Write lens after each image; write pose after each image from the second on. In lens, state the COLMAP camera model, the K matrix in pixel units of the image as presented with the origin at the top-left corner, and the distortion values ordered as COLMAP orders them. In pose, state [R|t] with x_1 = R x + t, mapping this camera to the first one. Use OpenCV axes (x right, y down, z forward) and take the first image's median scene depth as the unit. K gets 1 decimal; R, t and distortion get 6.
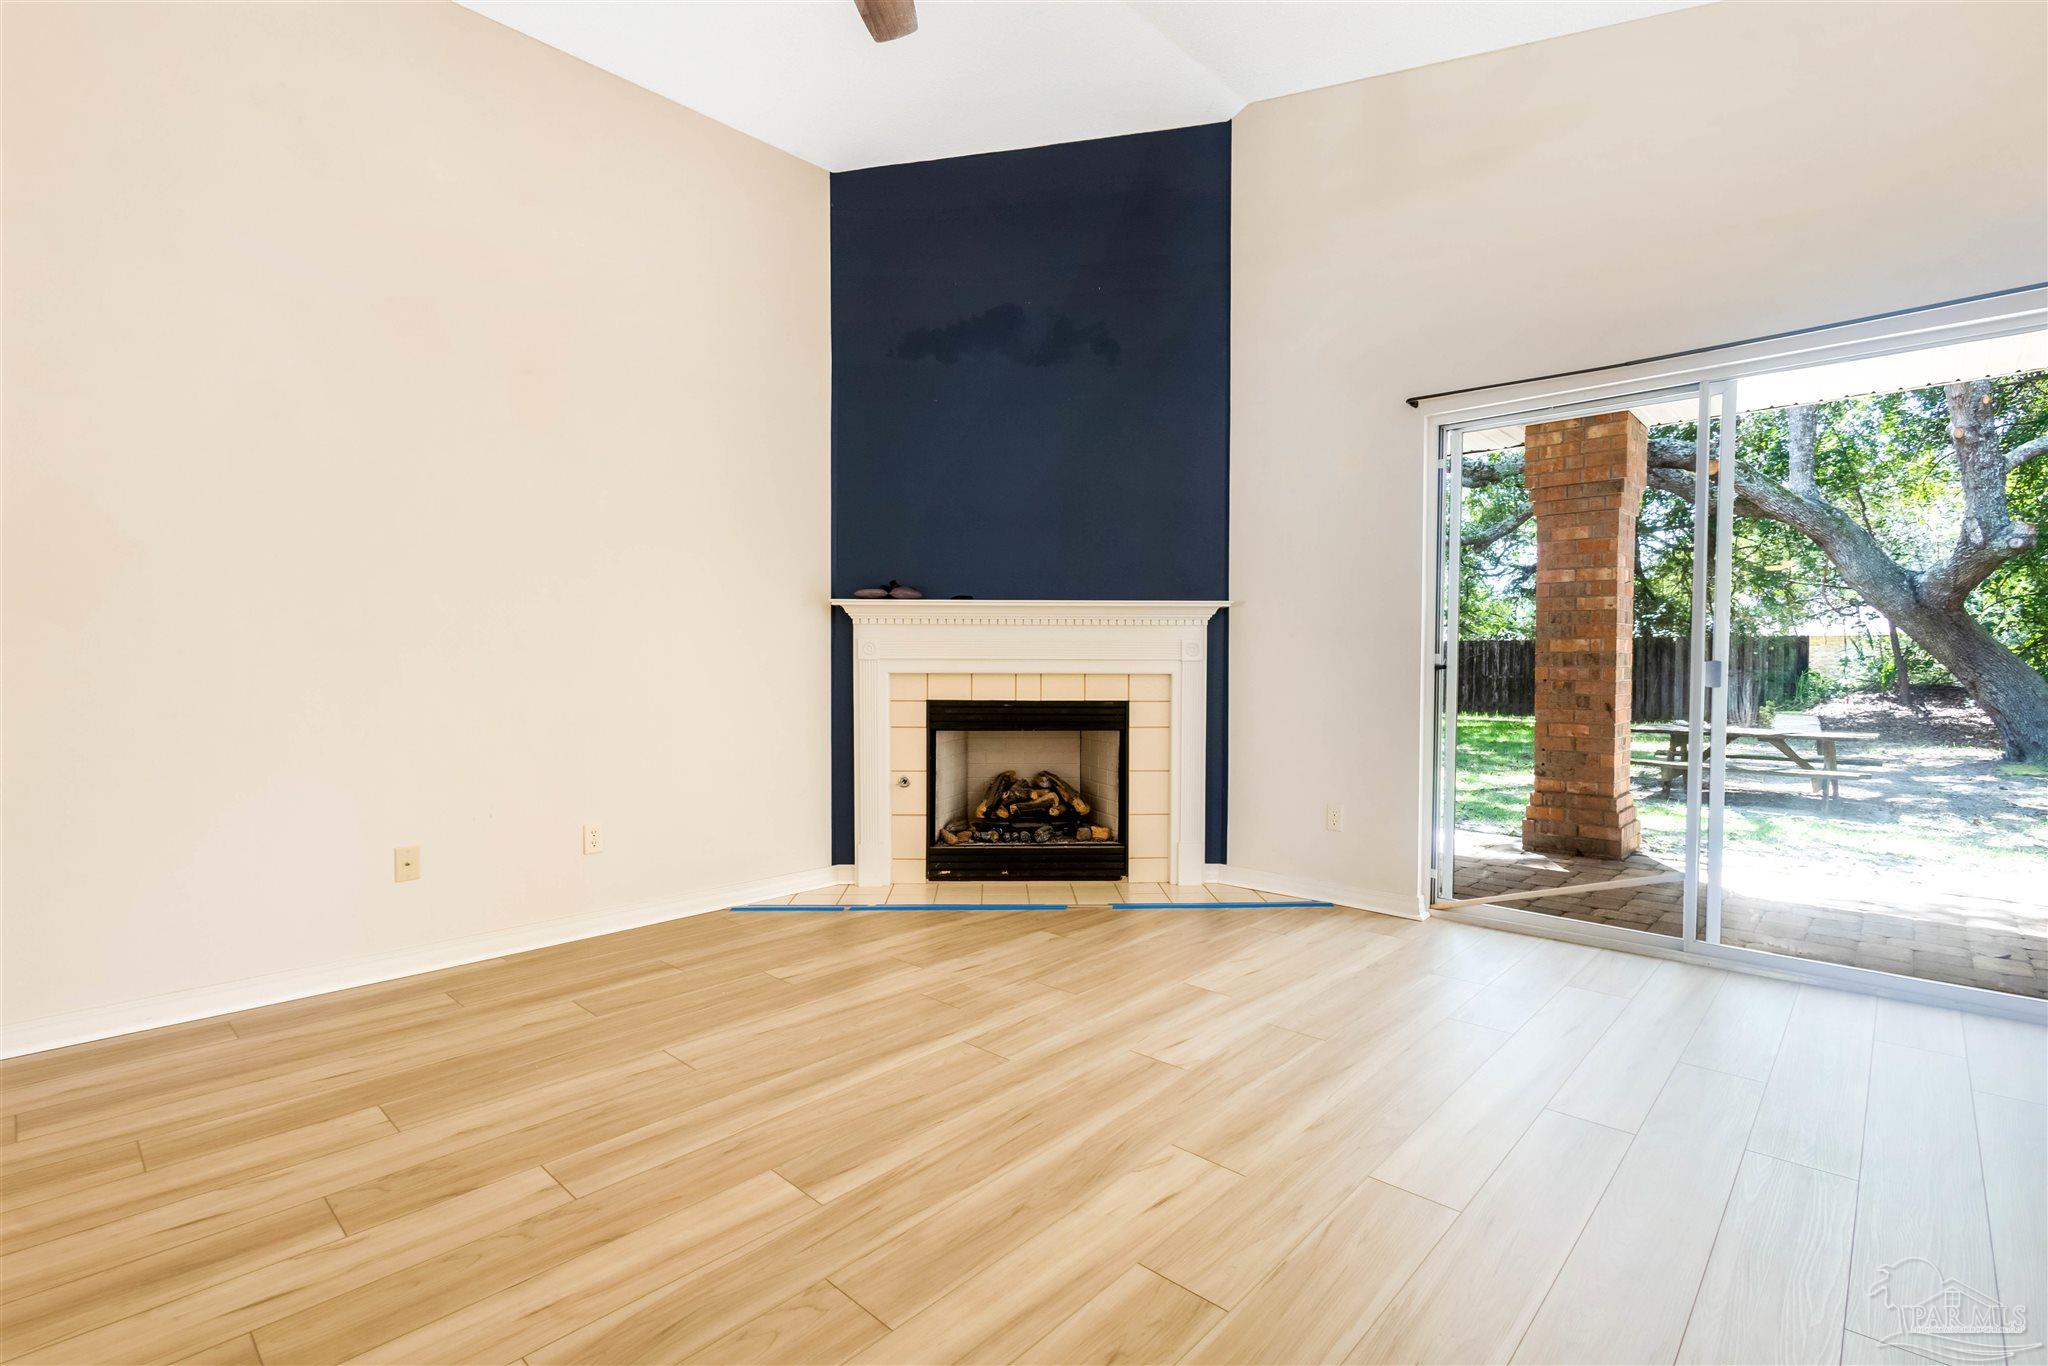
lens RADIAL K [[950.2, 0, 1022.3], [0, 950.2, 648.6], [0, 0, 1]] dist [-0.002366, -0.000511]
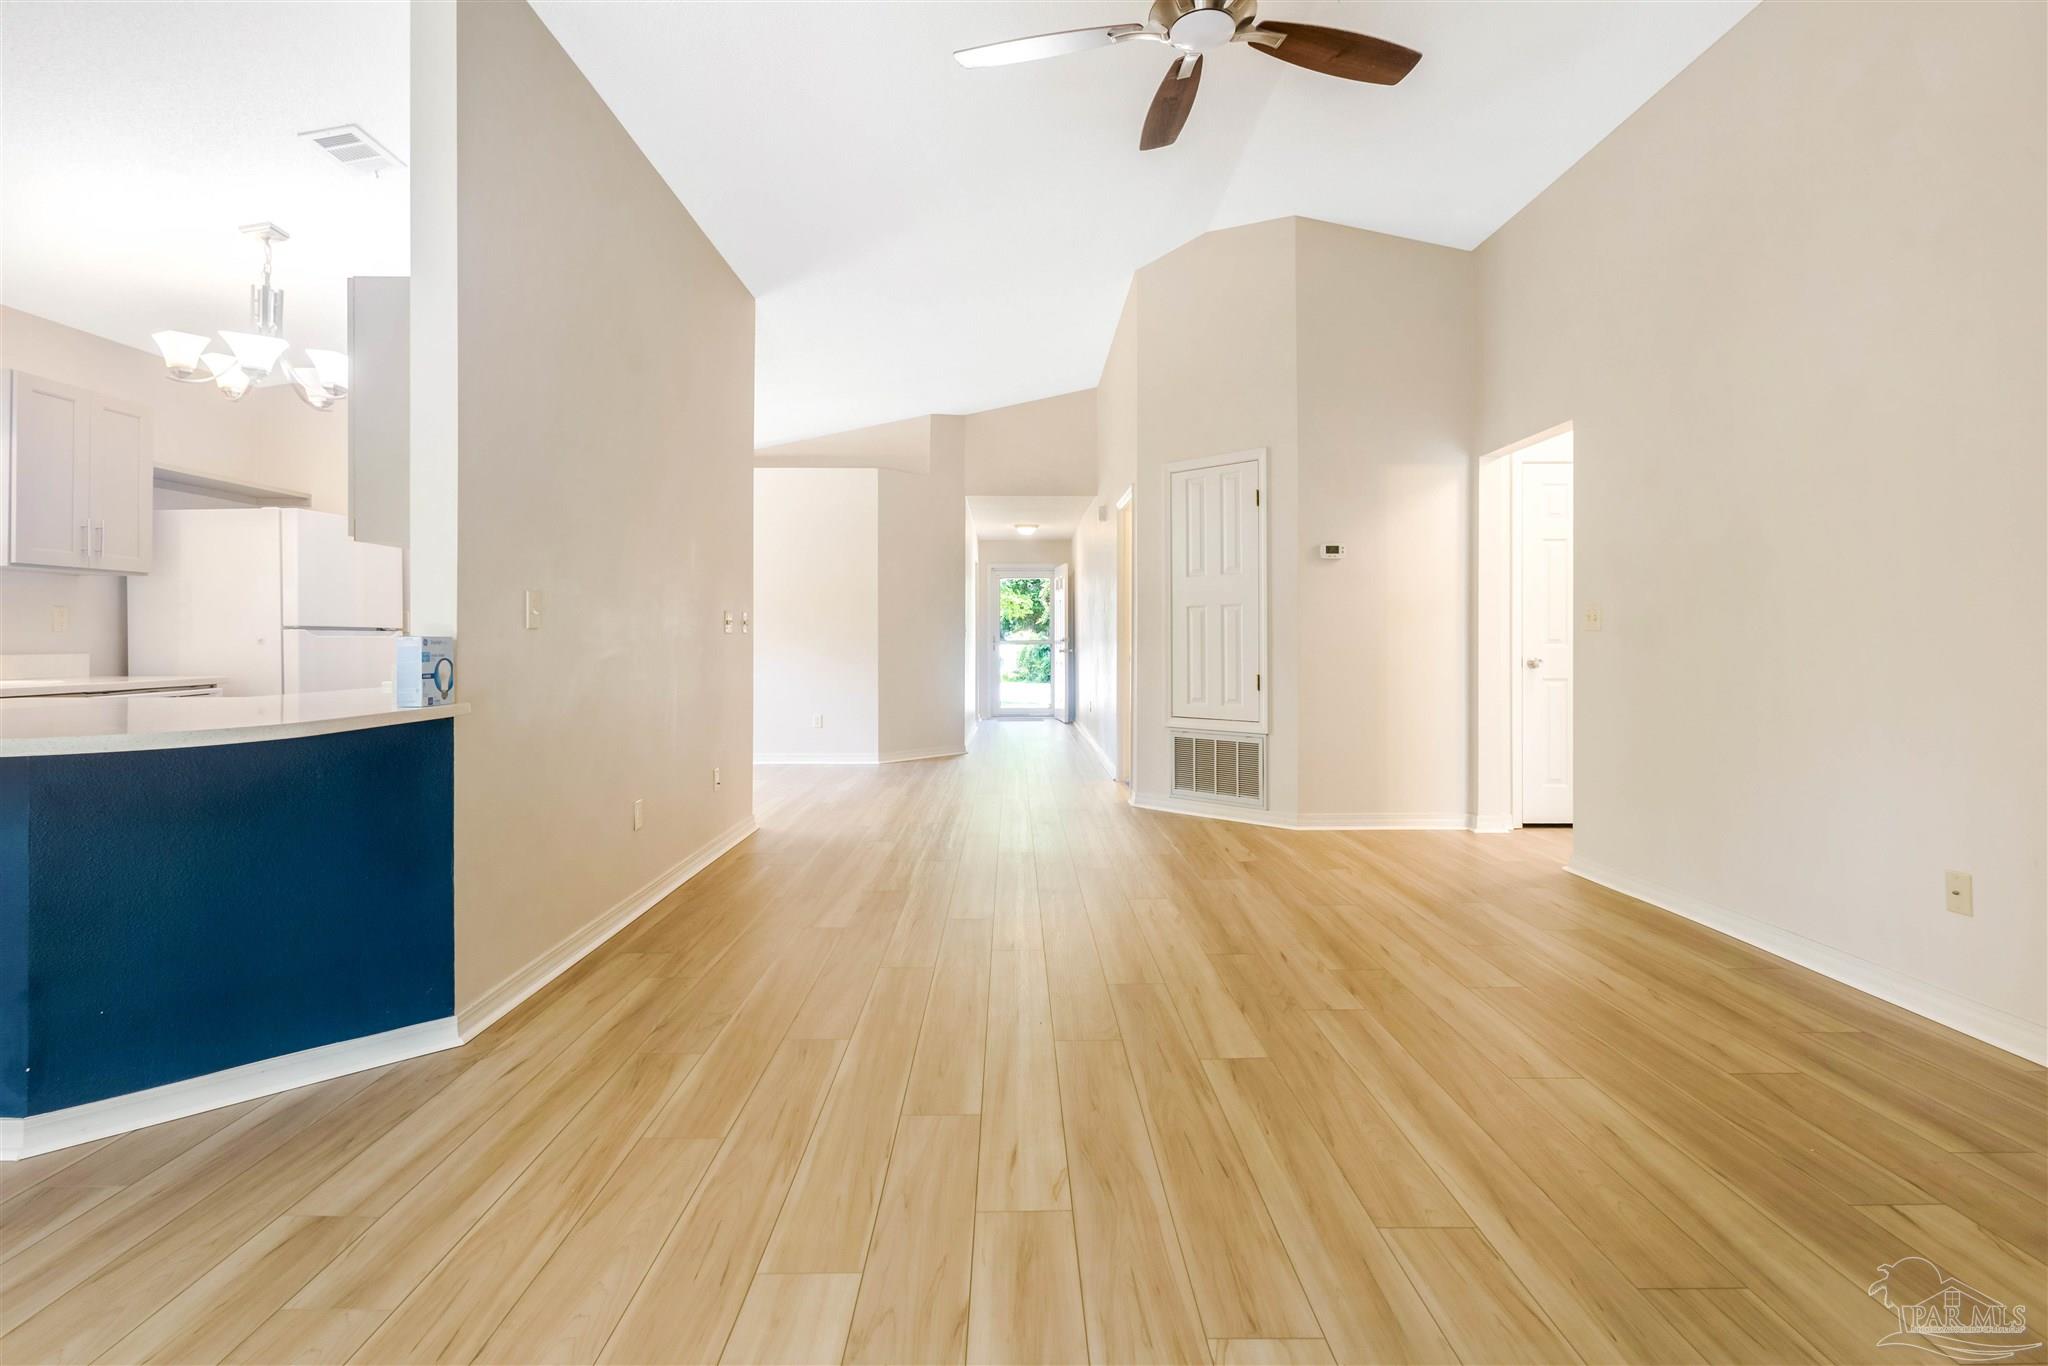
lens RADIAL K [[950.2, 0, 1022.3], [0, 950.2, 648.6], [0, 0, 1]] dist [-0.002366, -0.000511]
pose [[-0.723631, 0.005309, -0.690167, 0.667446], [0.007919, 0.999968, -0.000610, 0.010303], [0.690142, -0.005907, -0.723650, 1.361693]]
